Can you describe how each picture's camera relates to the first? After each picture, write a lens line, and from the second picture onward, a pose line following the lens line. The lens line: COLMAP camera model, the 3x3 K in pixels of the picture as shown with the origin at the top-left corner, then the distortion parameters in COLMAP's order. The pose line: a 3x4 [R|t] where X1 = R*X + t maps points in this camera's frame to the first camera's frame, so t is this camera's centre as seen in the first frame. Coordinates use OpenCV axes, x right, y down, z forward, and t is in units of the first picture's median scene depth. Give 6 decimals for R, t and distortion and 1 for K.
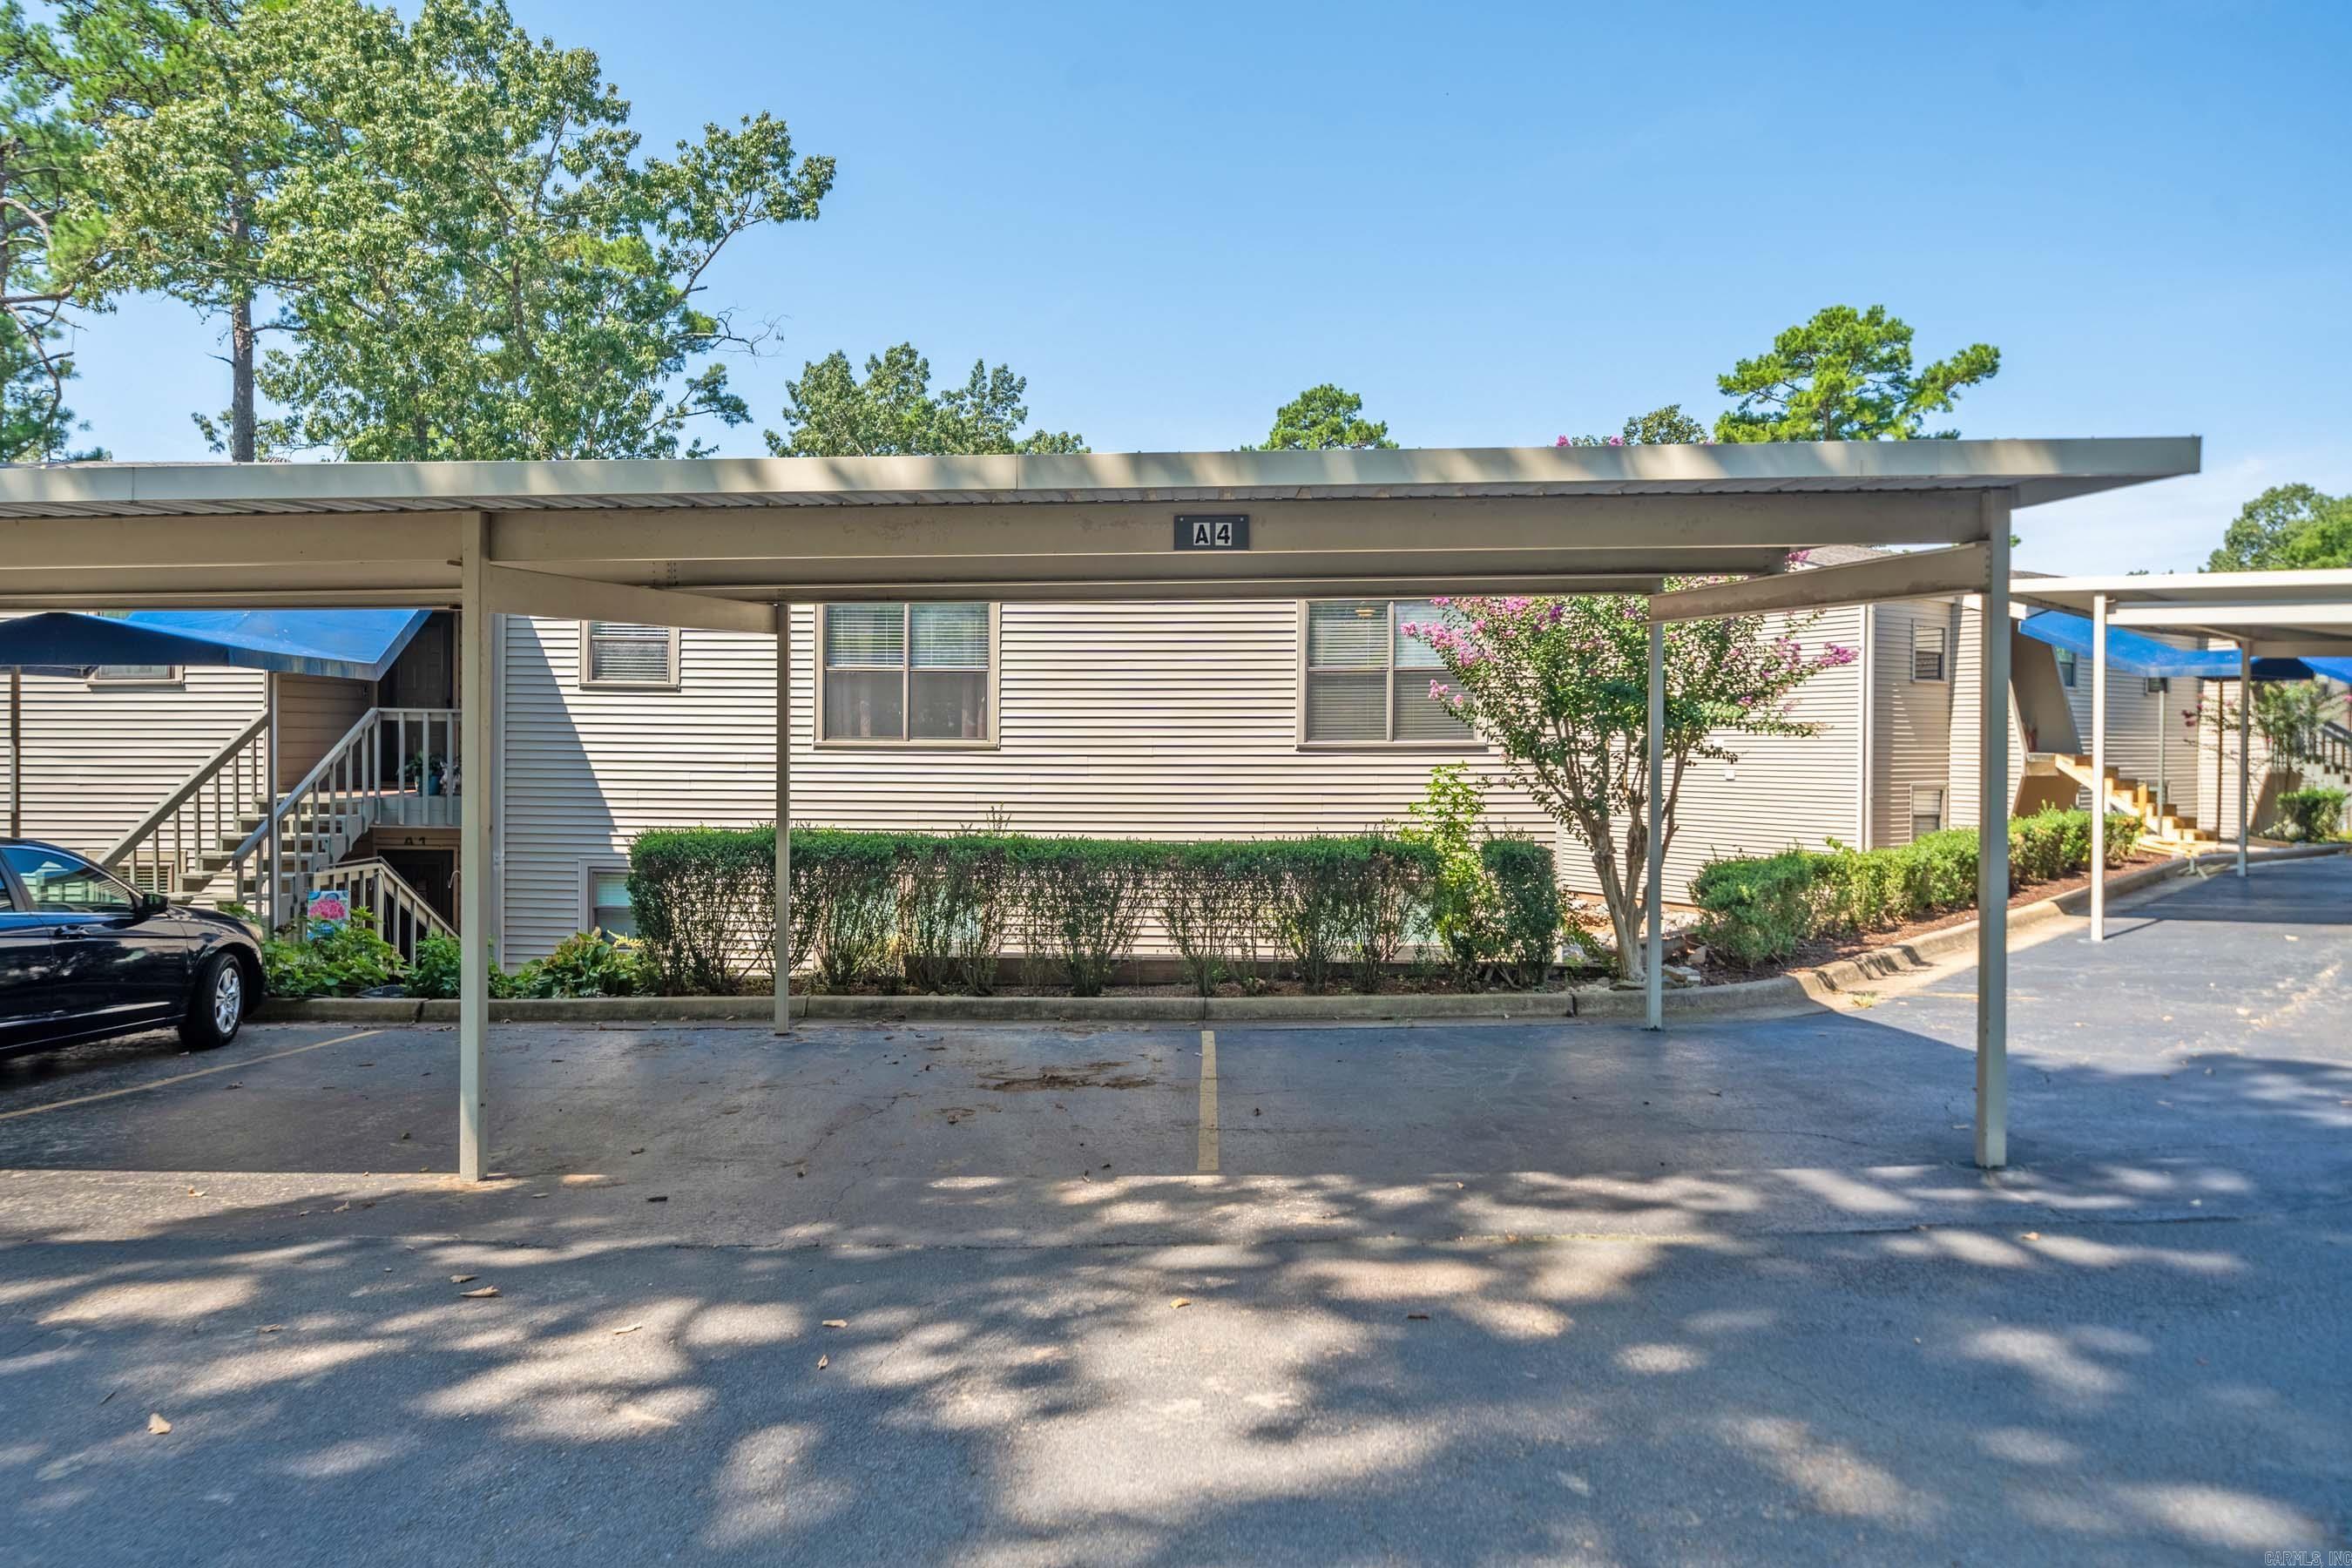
lens RADIAL K [[1361.8, 0, 1119.0], [0, 1361.8, 745.9], [0, 0, 1]] dist [0.002747, -0.004648]
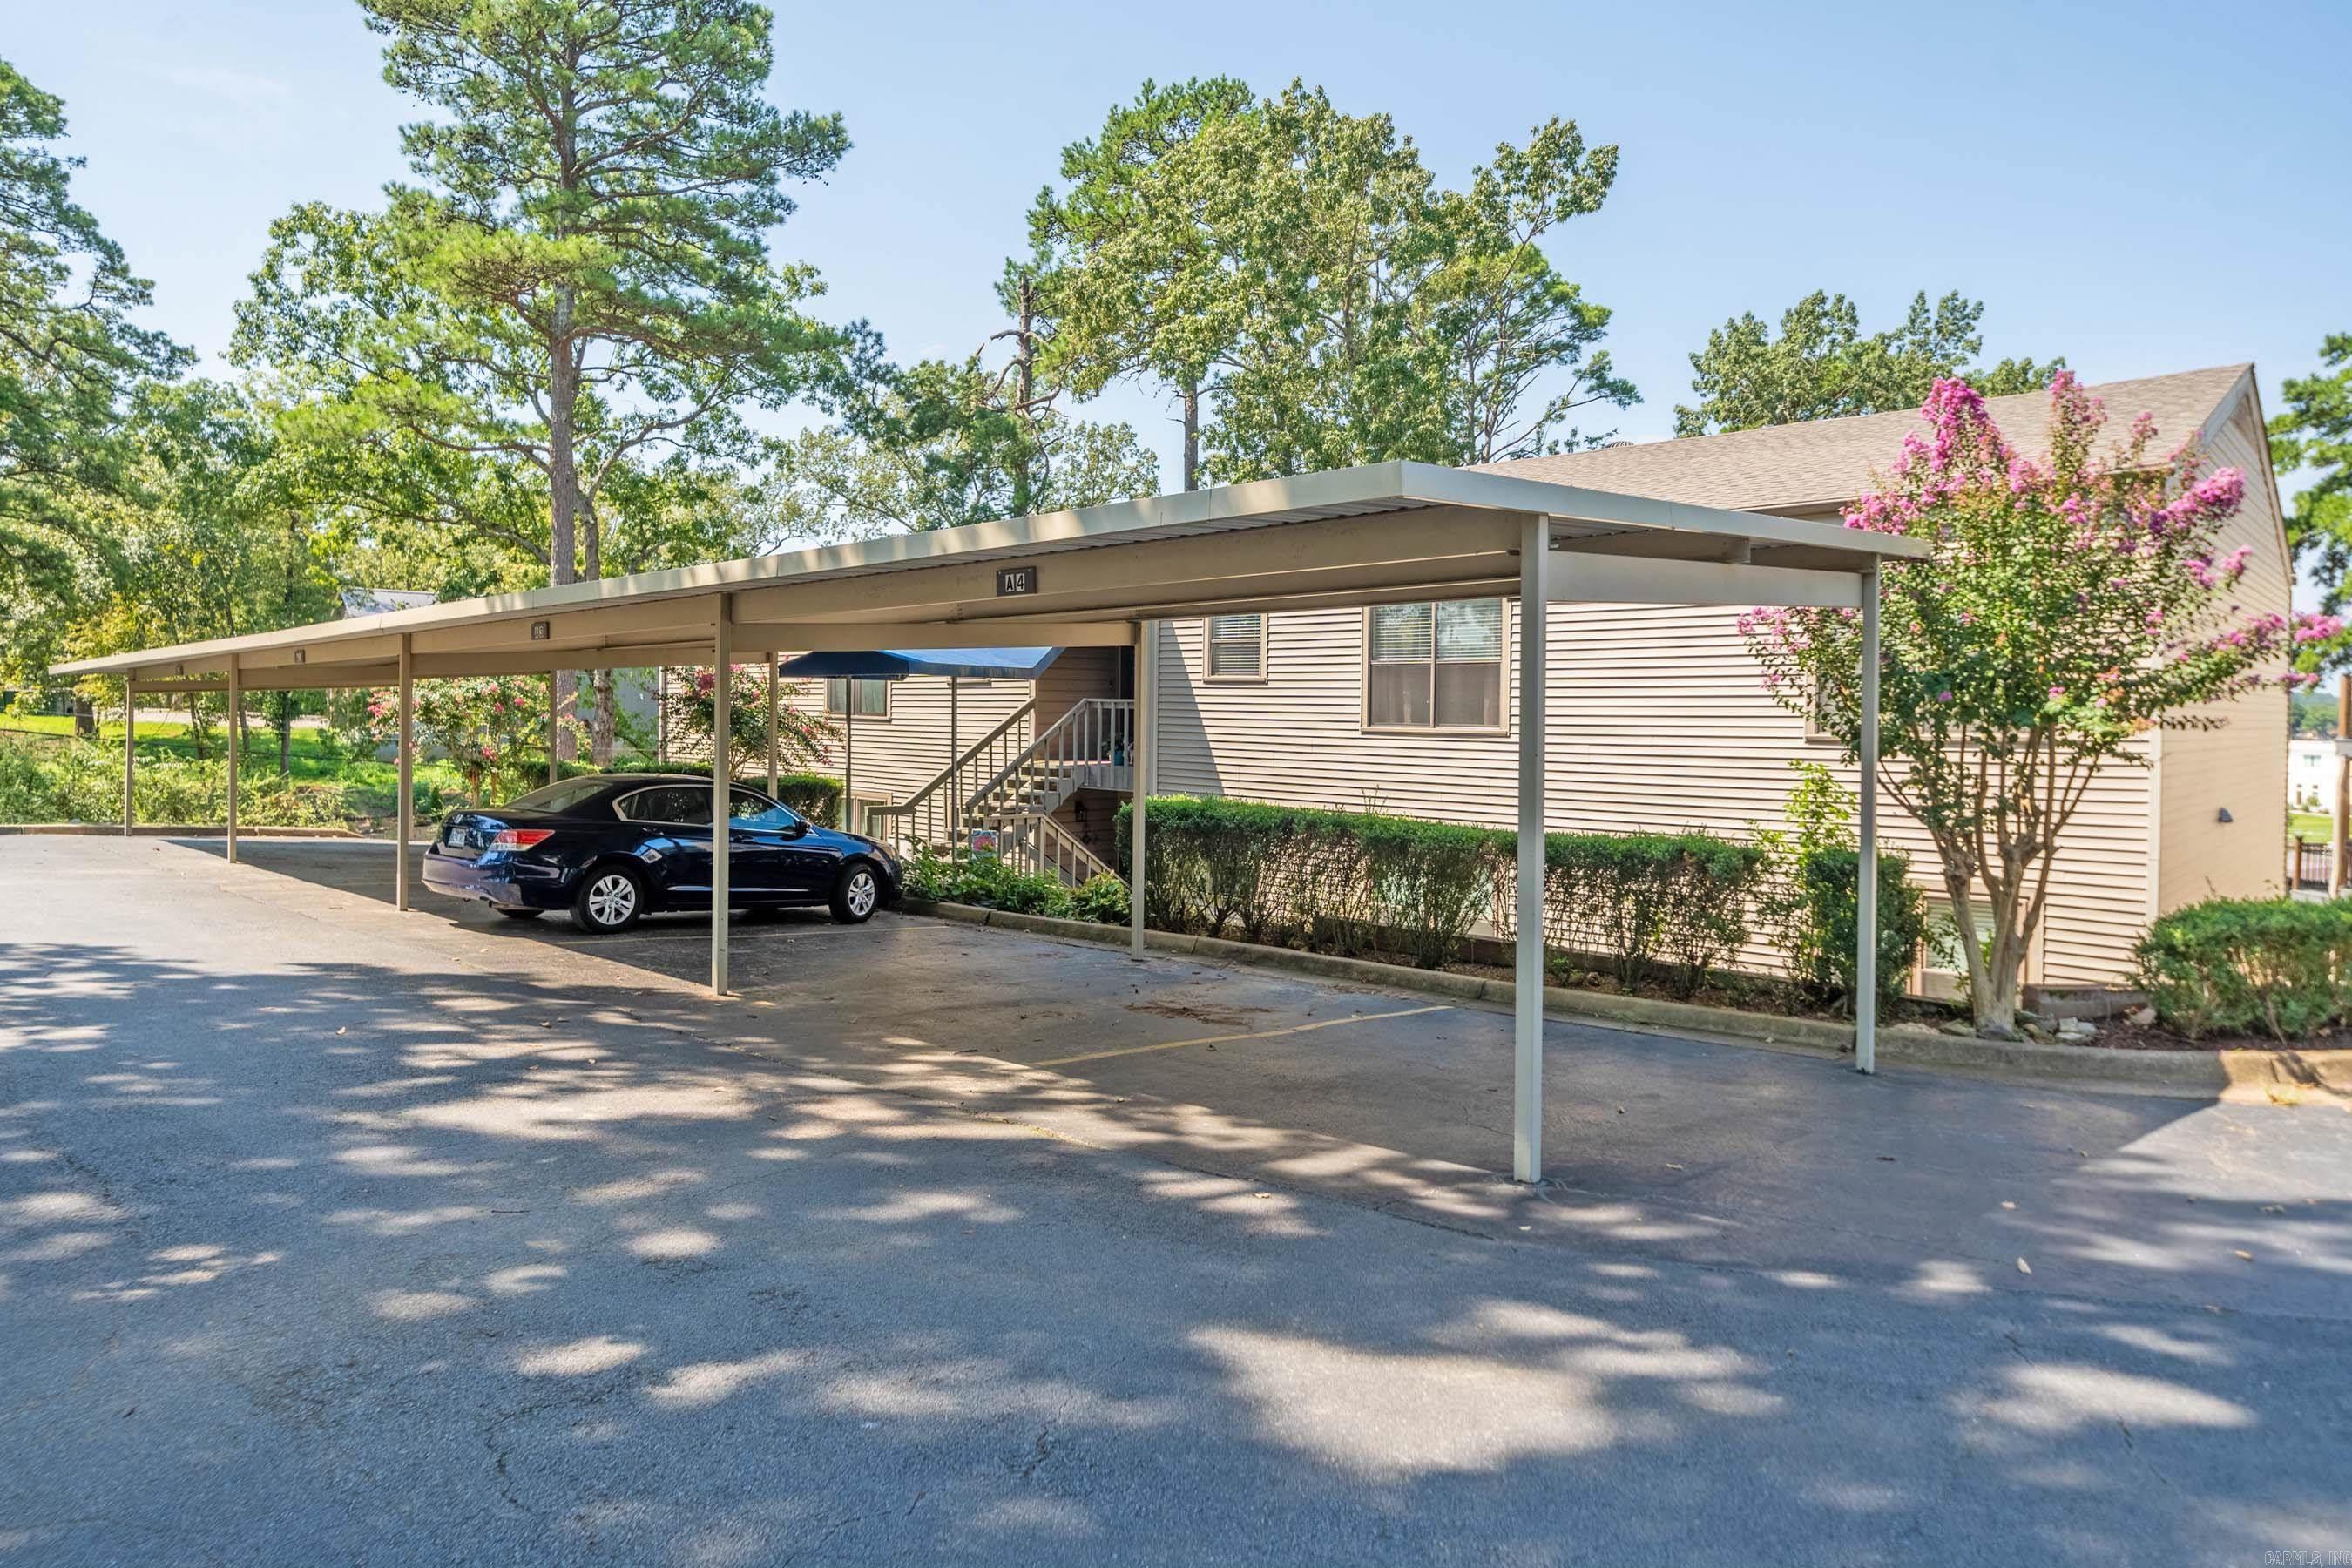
lens RADIAL K [[1361.8, 0, 1150.7], [0, 1361.8, 718.4], [0, 0, 1]] dist [0.002747, -0.004648]
pose [[0.764294, 0.006273, -0.644837, 0.363028], [-0.008849, 0.999961, -0.000762, -0.008000], [0.644807, 0.006288, 0.764320, 0.022647]]
